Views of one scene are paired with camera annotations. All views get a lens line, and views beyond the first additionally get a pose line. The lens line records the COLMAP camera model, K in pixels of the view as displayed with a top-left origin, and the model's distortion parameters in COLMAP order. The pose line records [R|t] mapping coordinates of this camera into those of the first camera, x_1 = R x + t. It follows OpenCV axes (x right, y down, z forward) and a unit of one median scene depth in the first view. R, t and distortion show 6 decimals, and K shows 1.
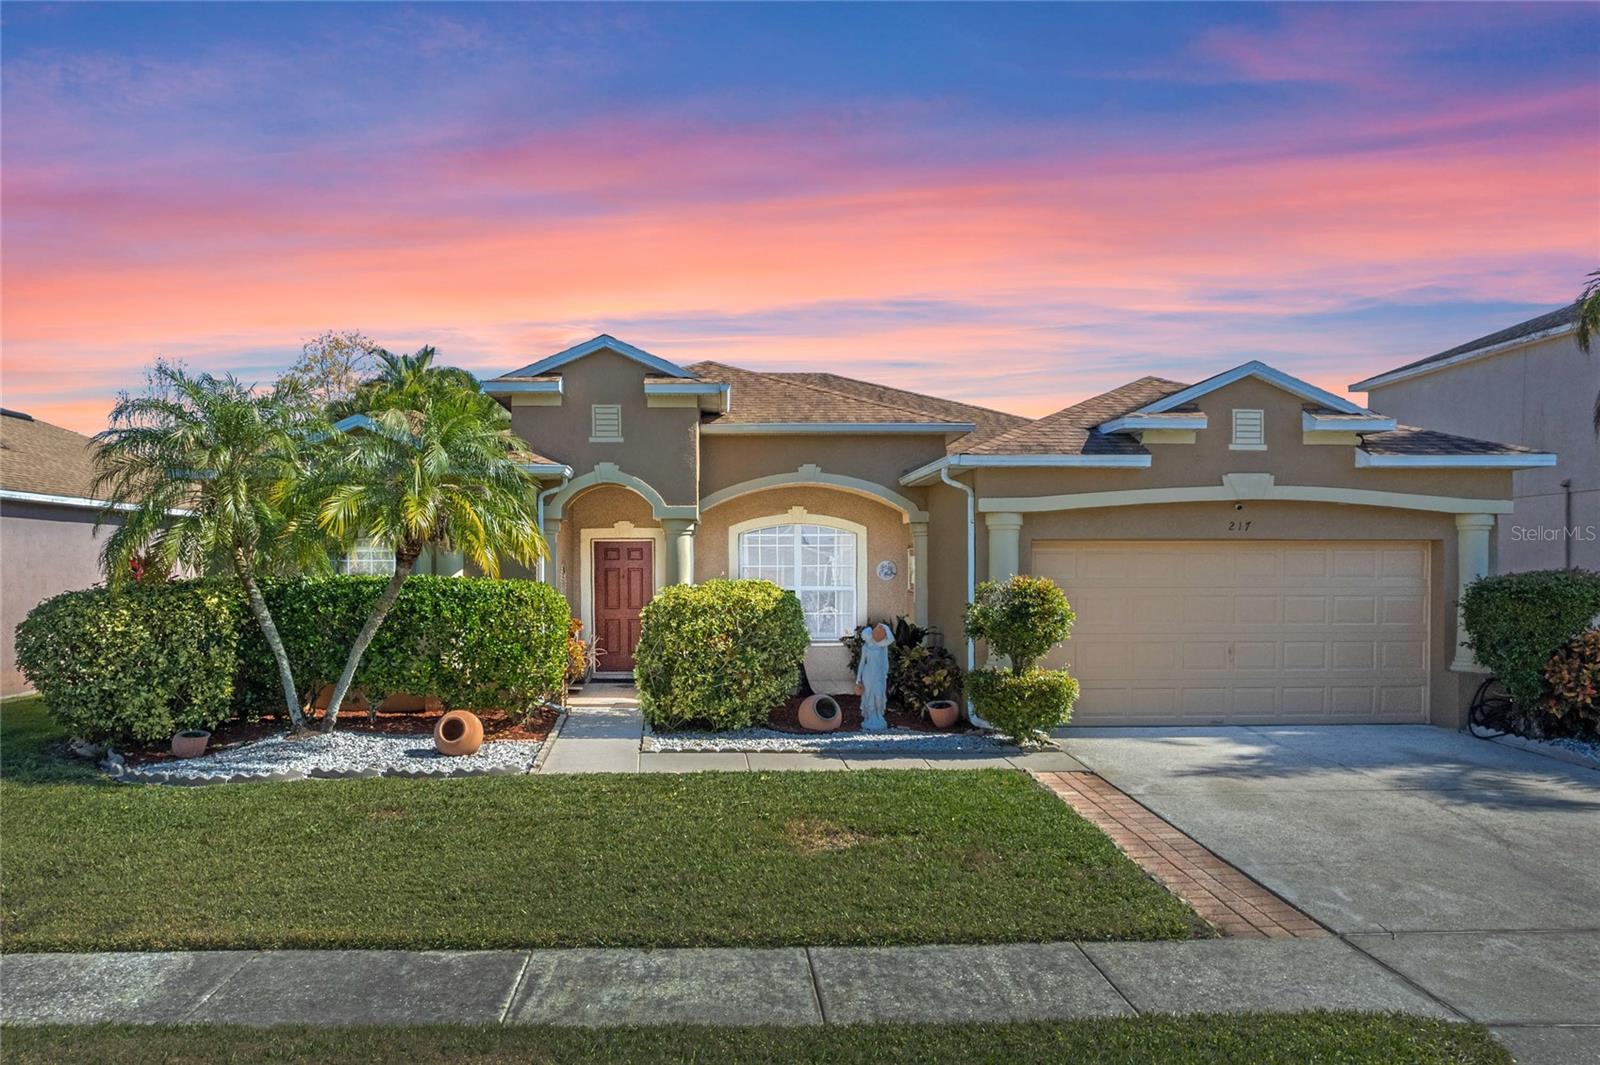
lens RADIAL K [[1123.5, 0, 795.2], [0, 1123.5, 589.7], [0, 0, 1]] dist [-0.033951, 0.005671]
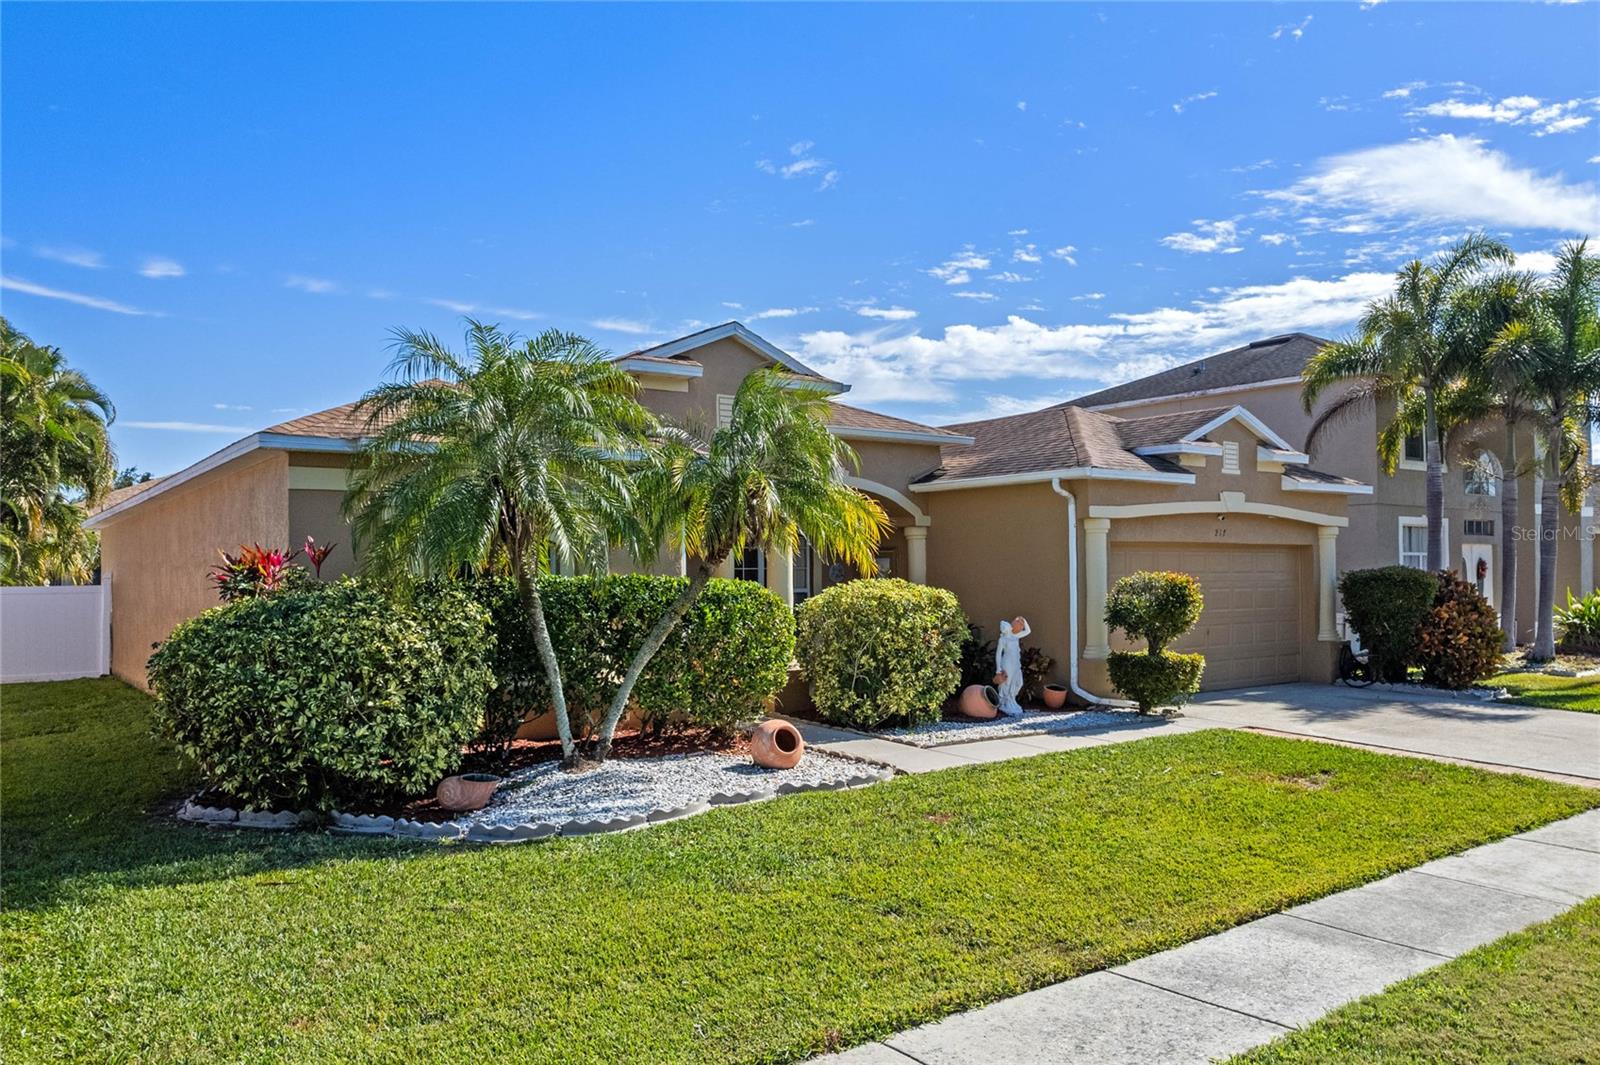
lens RADIAL K [[1186.0, 0, 863.4], [0, 1186.0, 536.3], [0, 0, 1]] dist [-0.000898, -0.087248]
pose [[0.816455, 0.013002, 0.577263, -0.730153], [0.016326, 0.998827, -0.045588, 0.002235], [-0.577178, 0.046645, 0.815285, 0.138059]]
